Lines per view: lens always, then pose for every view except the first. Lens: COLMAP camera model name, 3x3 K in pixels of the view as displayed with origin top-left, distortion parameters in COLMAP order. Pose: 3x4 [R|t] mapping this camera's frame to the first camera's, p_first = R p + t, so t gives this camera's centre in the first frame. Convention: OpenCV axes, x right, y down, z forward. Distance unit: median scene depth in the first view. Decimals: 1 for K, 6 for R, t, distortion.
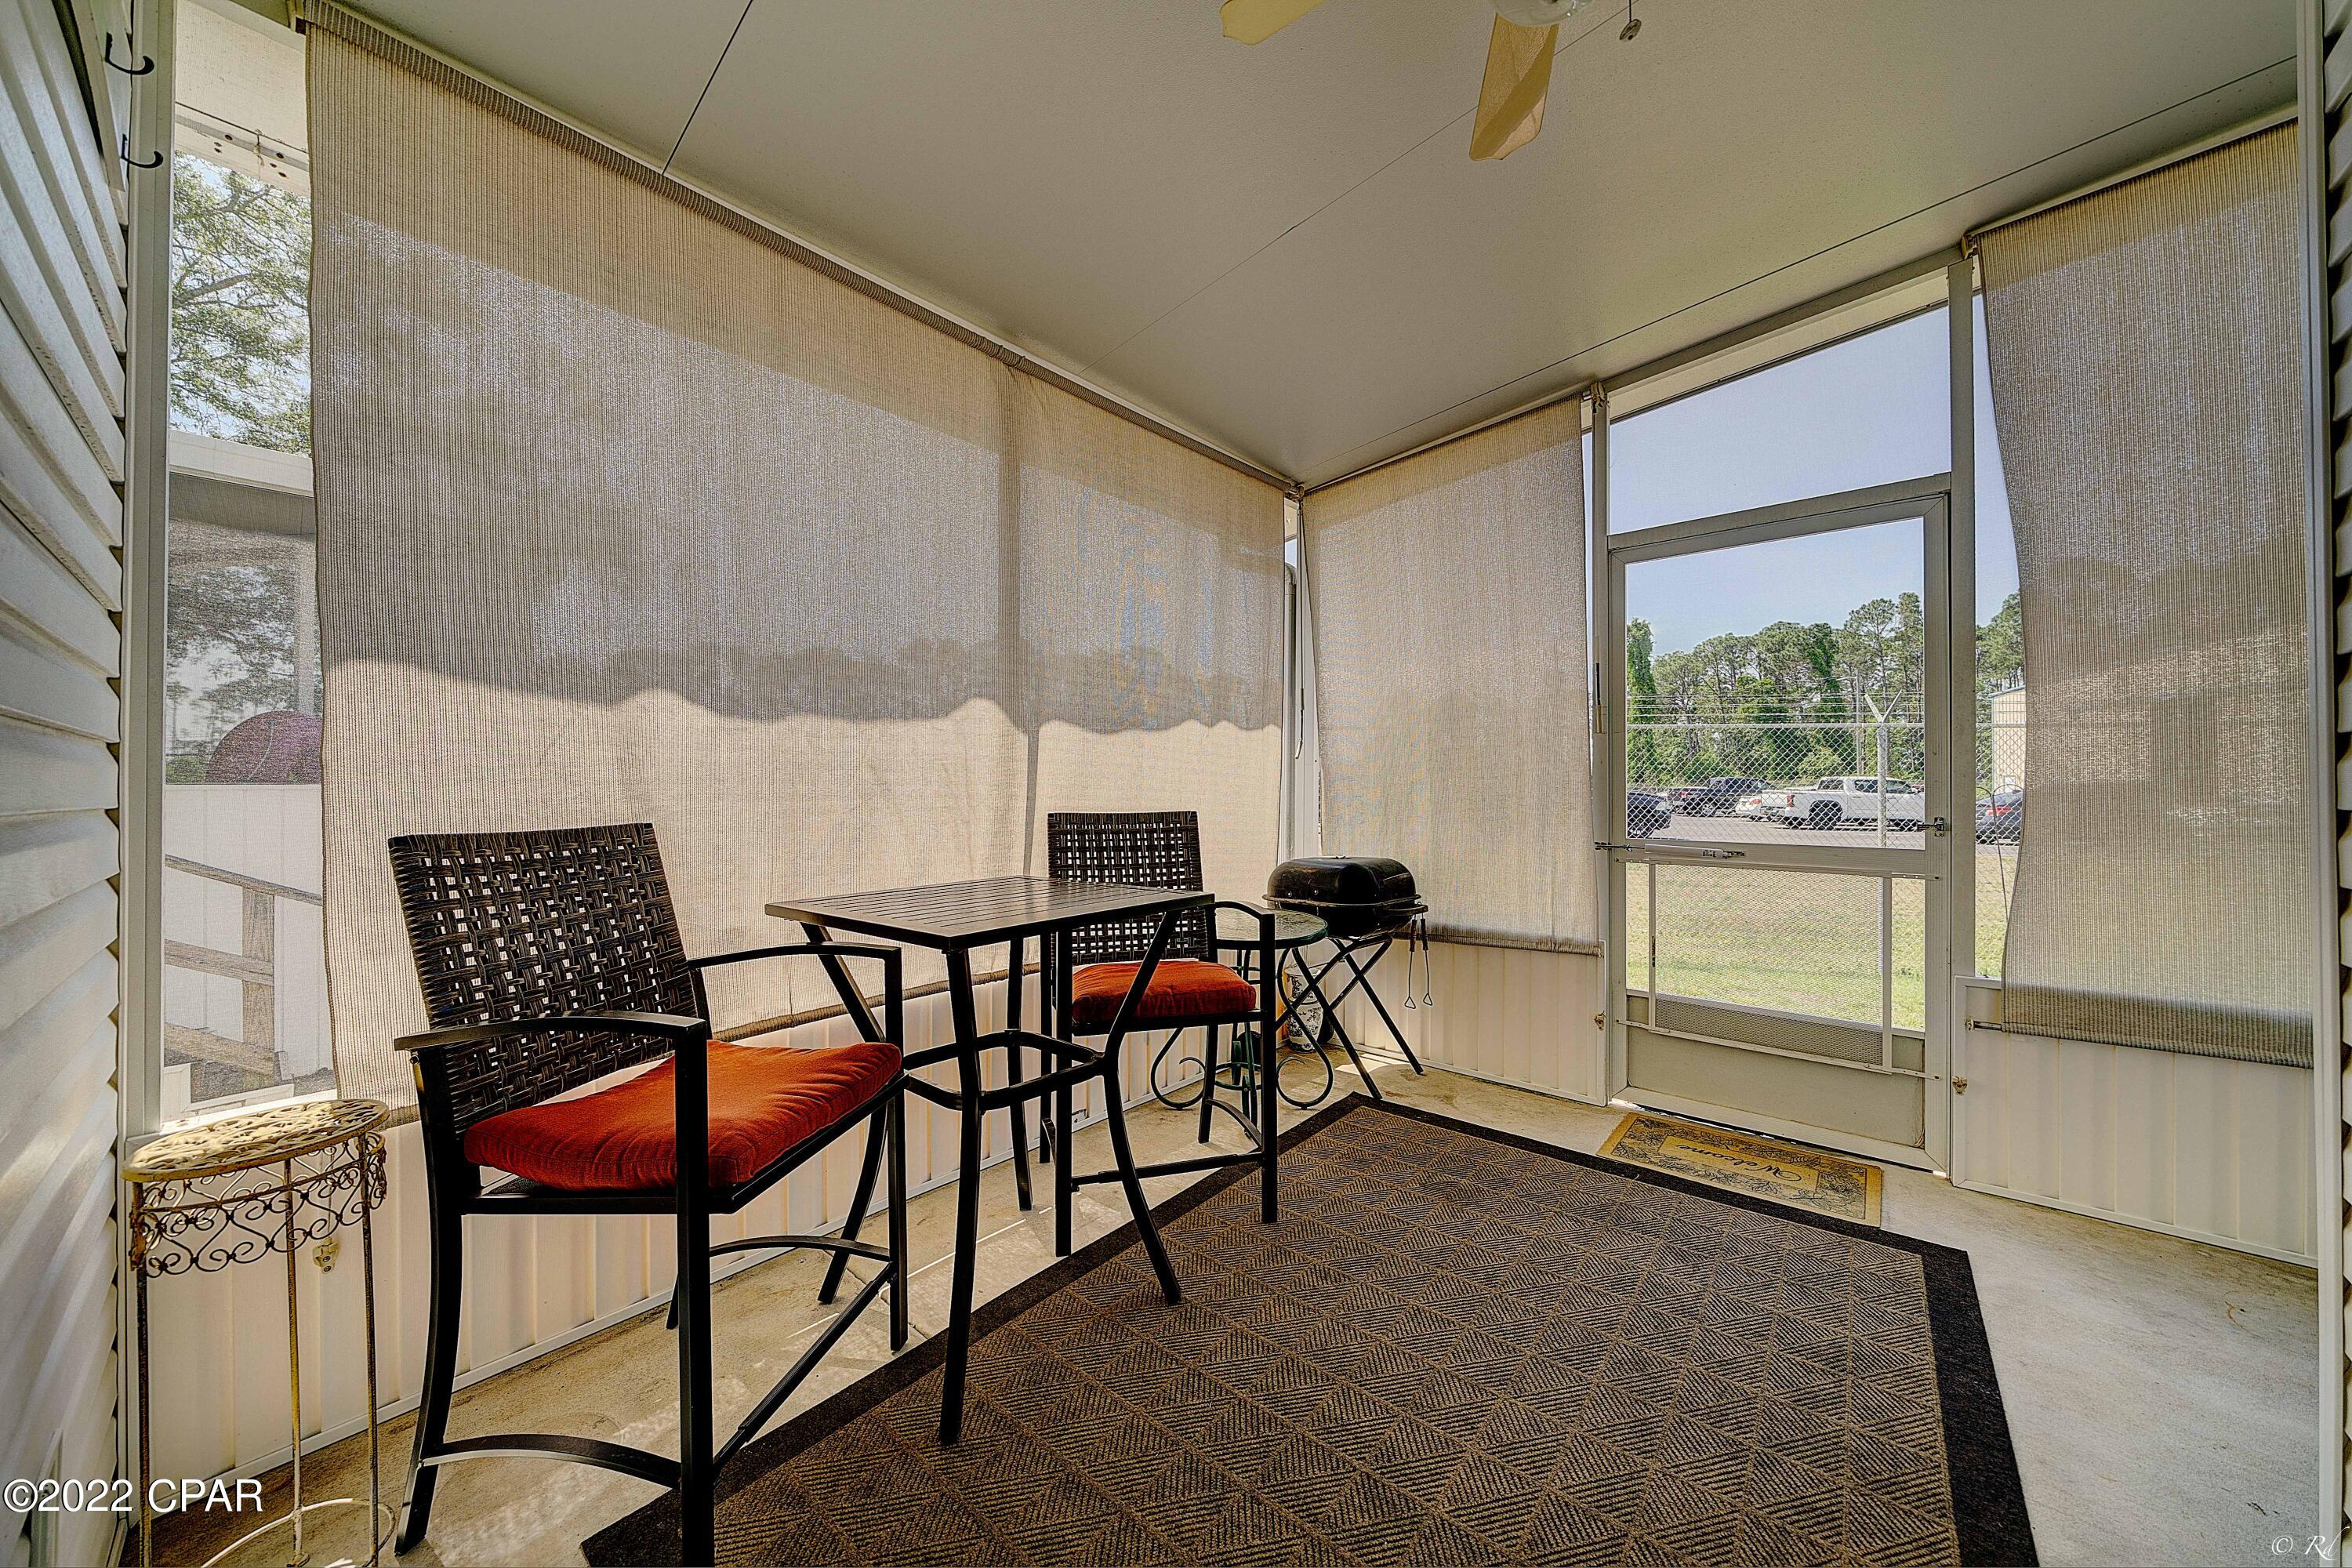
lens RADIAL K [[820.1, 0, 1174.9], [0, 820.1, 786.2], [0, 0, 1]] dist [-0.001225, -0.000421]
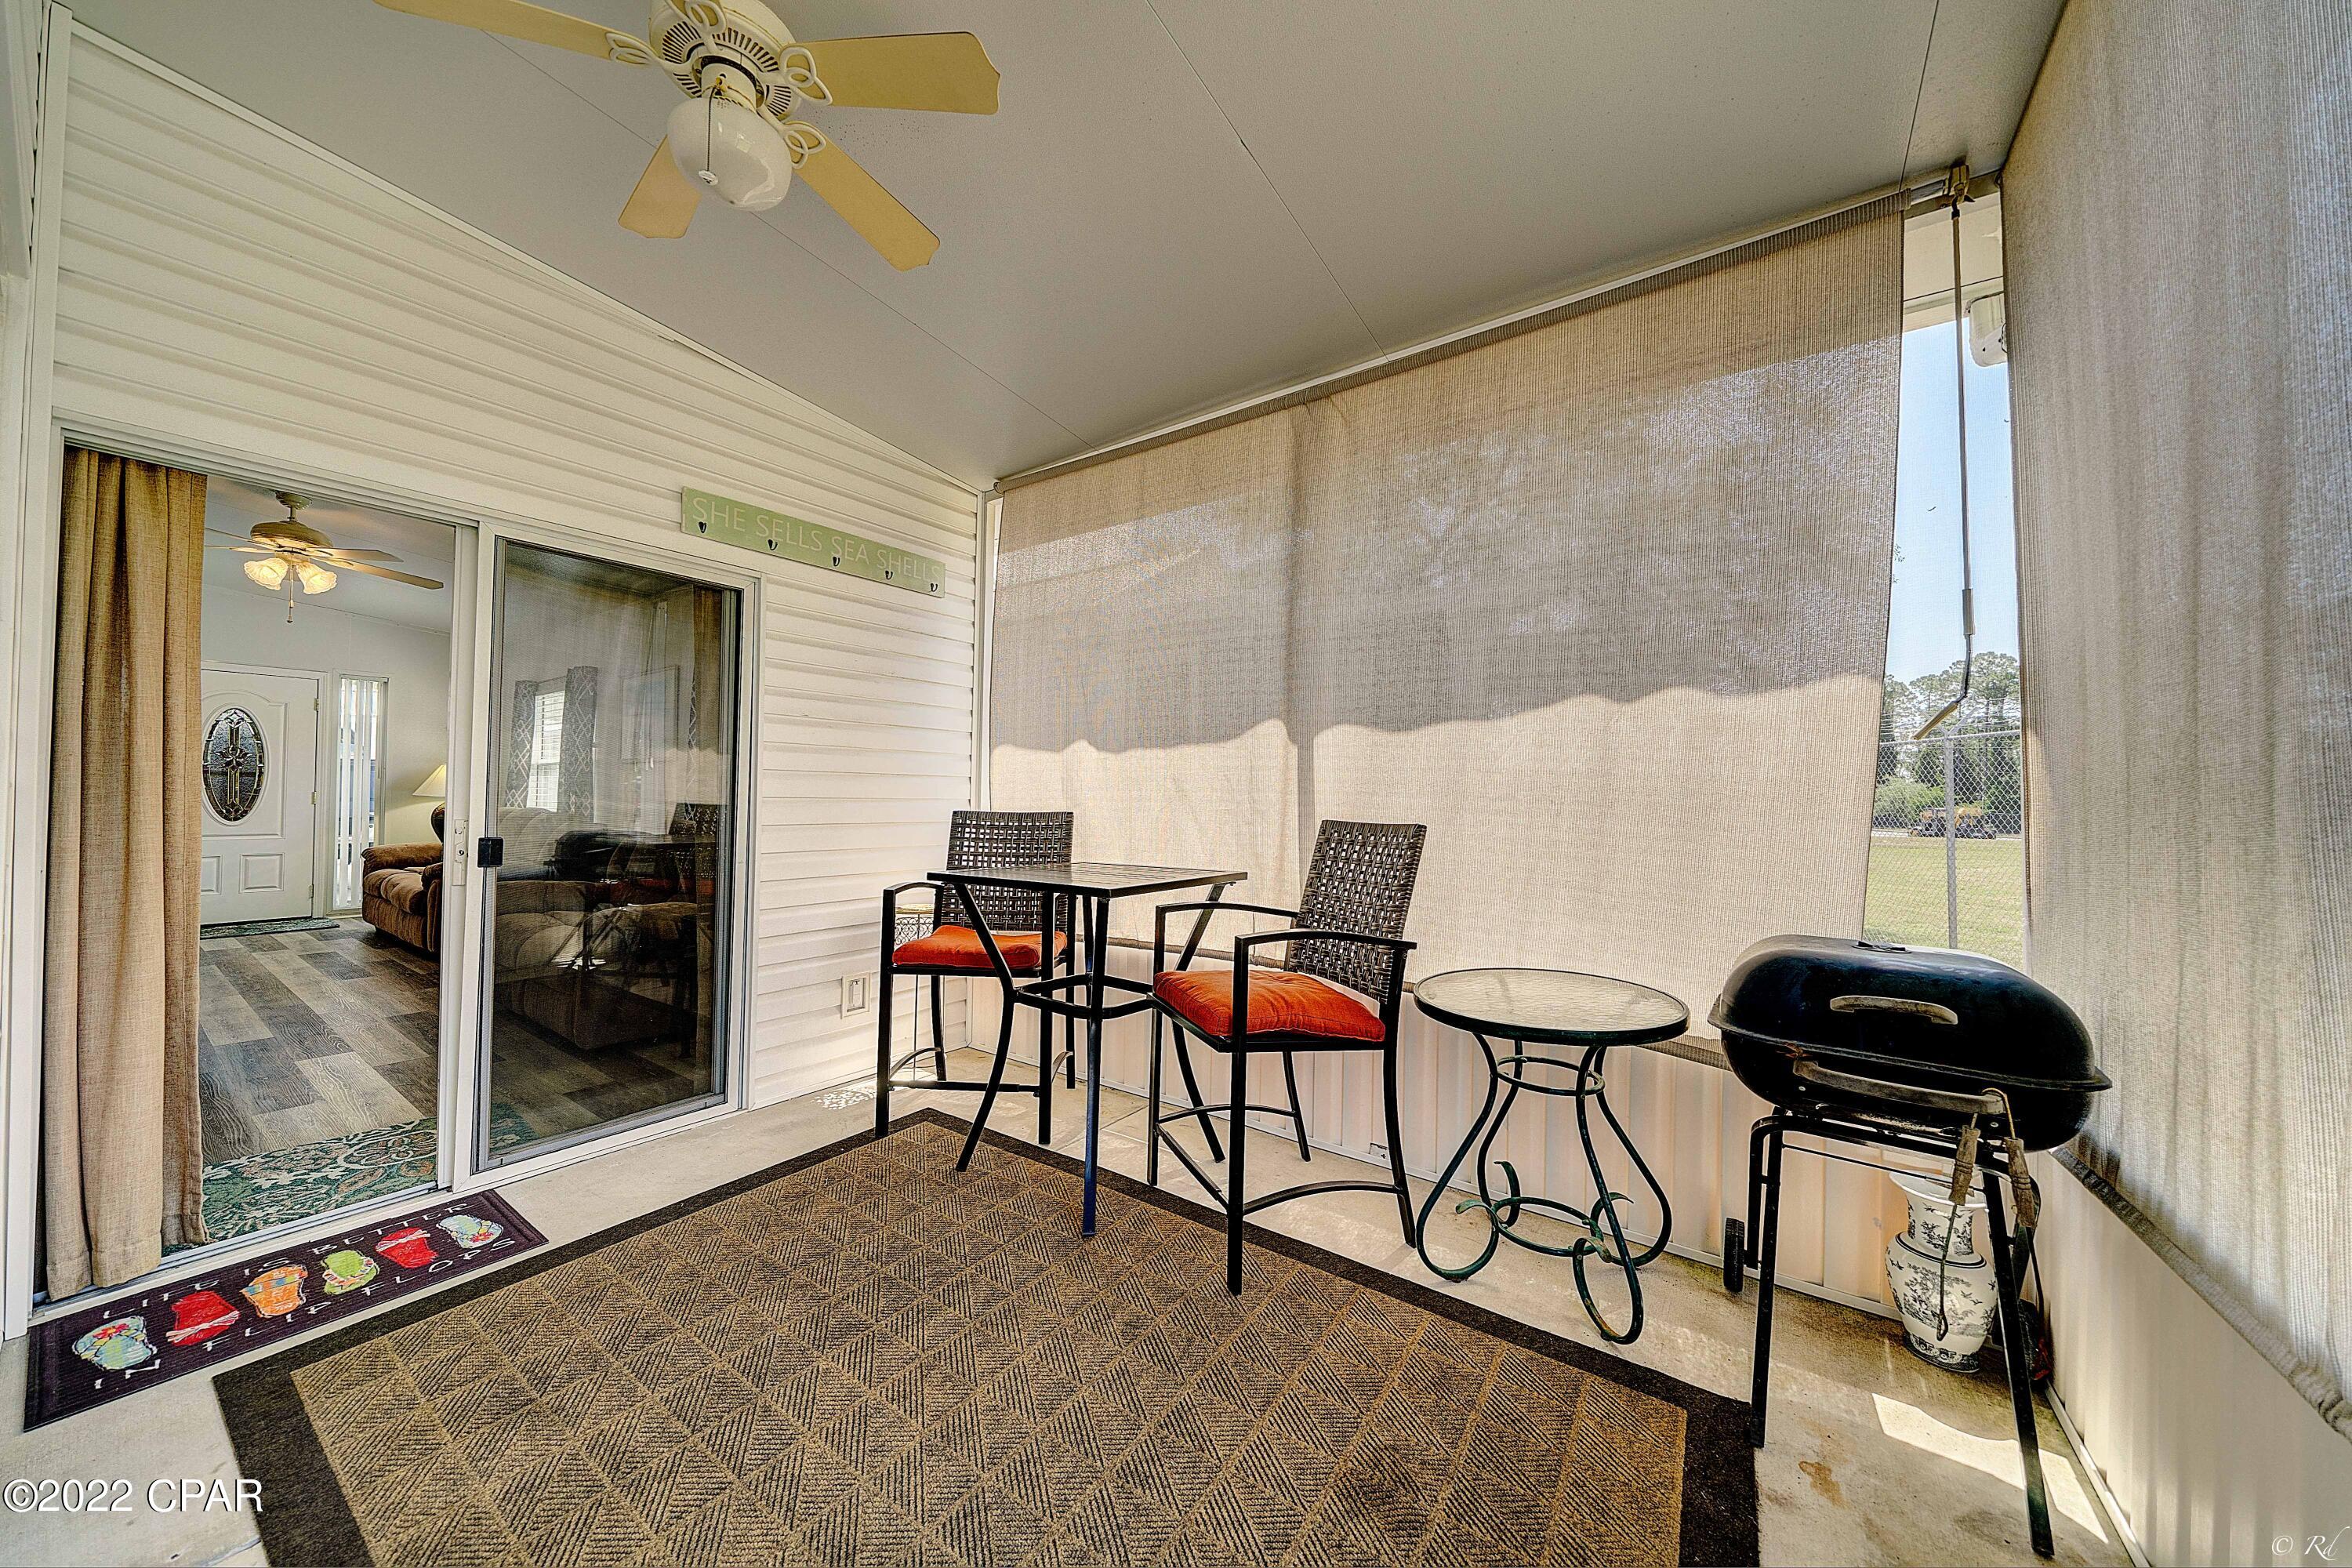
lens RADIAL K [[820.1, 0, 1189.1], [0, 820.1, 790.4], [0, 0, 1]] dist [-0.001225, -0.000421]
pose [[0.091964, -0.006656, -0.995740, 0.923248], [-0.009750, 0.999924, -0.007585, 0.005519], [0.995715, 0.010406, 0.091892, 0.811957]]
